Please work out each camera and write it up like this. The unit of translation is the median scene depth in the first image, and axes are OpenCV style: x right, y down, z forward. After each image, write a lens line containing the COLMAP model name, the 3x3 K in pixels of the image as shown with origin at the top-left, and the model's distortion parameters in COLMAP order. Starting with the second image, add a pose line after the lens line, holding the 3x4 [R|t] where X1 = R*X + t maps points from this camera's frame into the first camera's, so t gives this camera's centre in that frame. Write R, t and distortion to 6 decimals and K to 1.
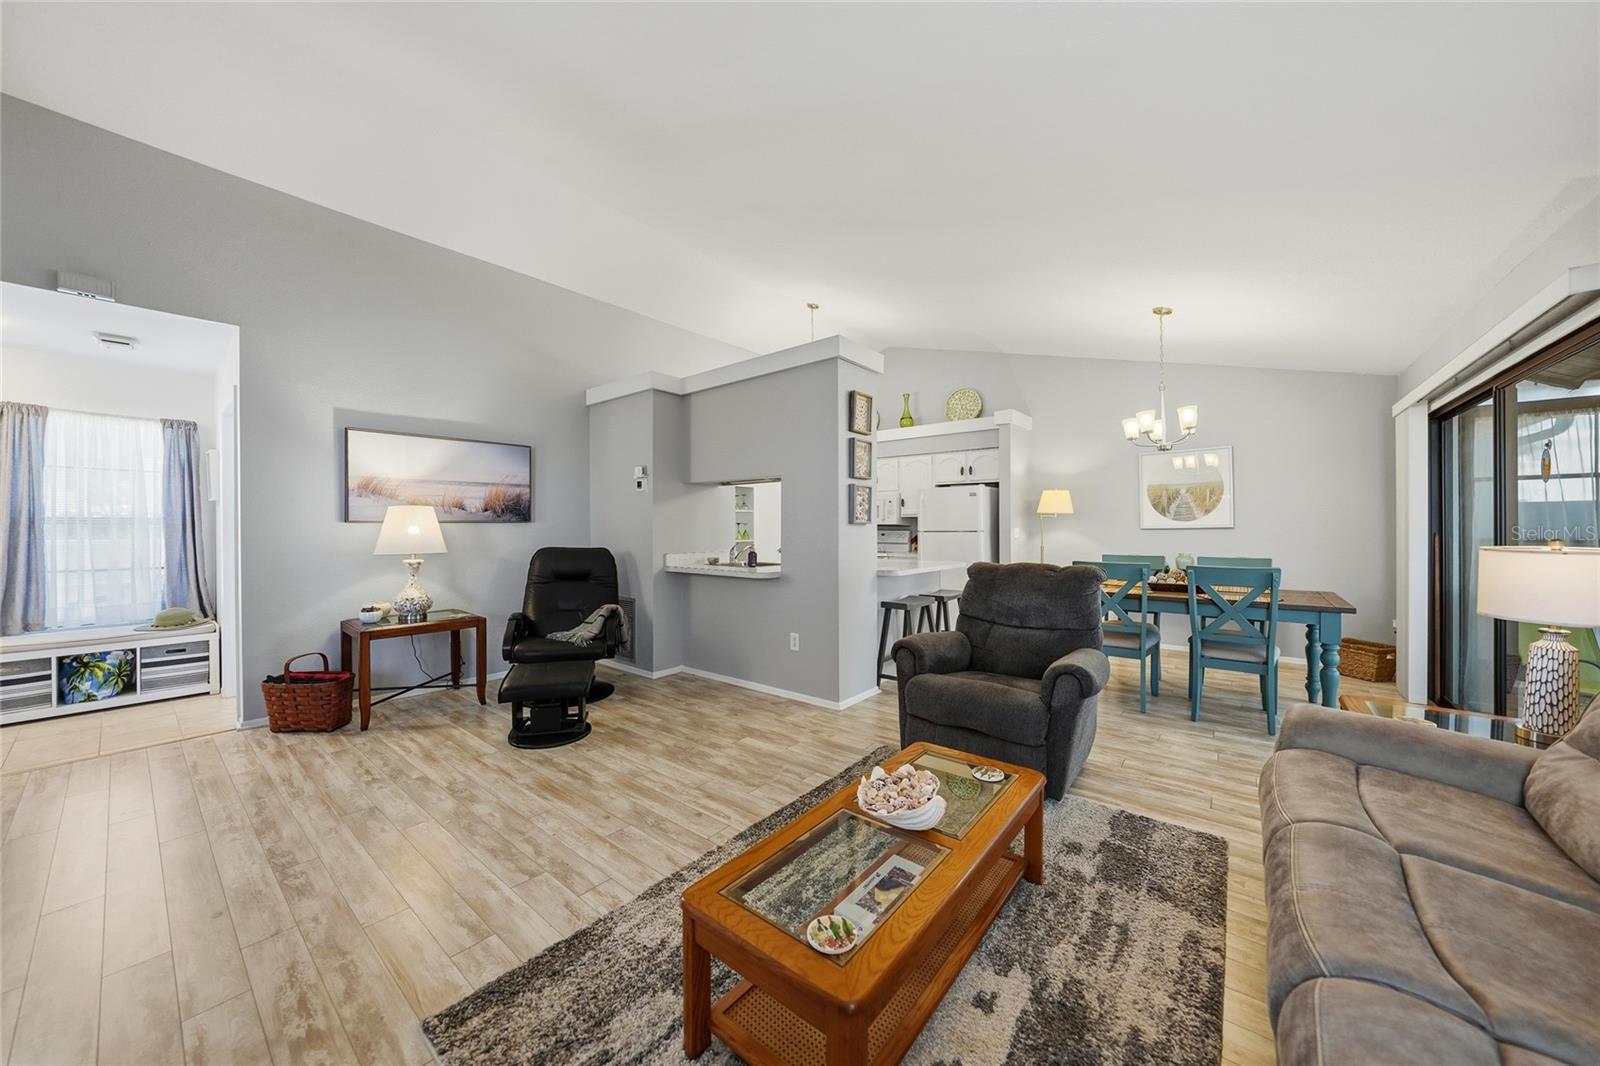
lens RADIAL K [[562.5, 0, 800.9], [0, 562.5, 525.0], [0, 0, 1]] dist [-0.023603, 0.005485]
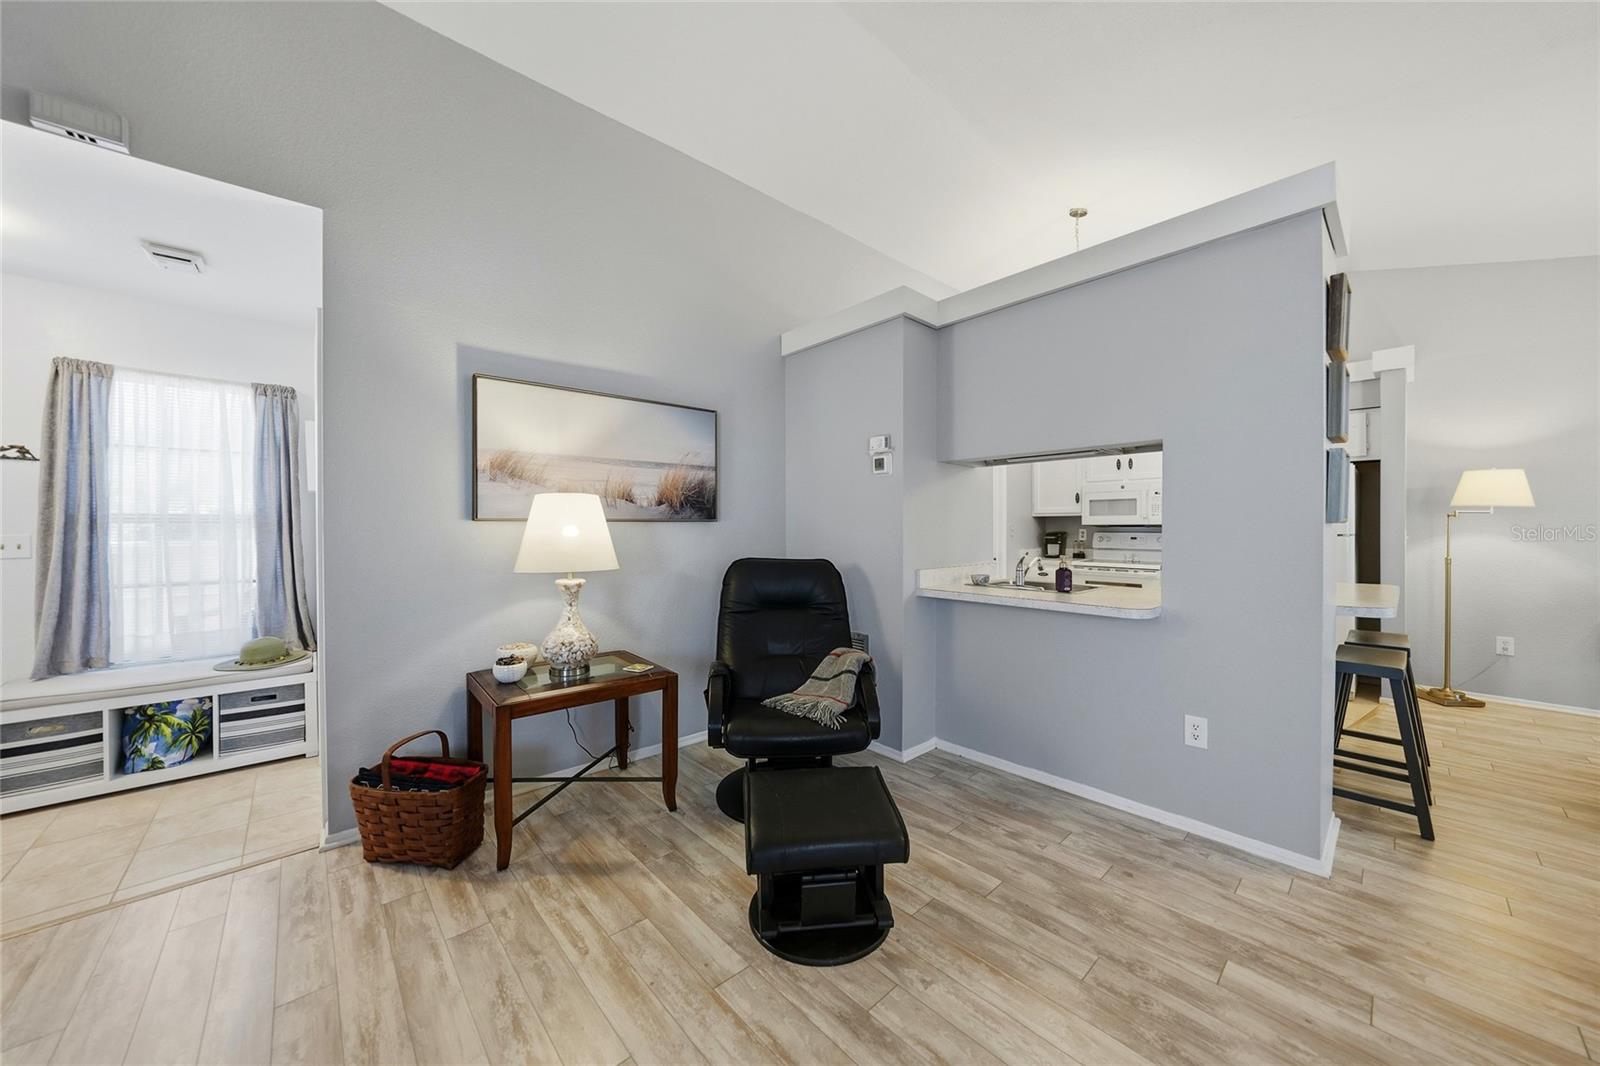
lens RADIAL K [[562.5, 0, 798.2], [0, 562.5, 527.2], [0, 0, 1]] dist [-0.023603, 0.005485]
pose [[0.987293, 0.000834, -0.158909, -0.334831], [-0.000611, 0.999999, 0.001450, 0.001862], [0.158910, -0.001335, 0.987292, 0.407026]]
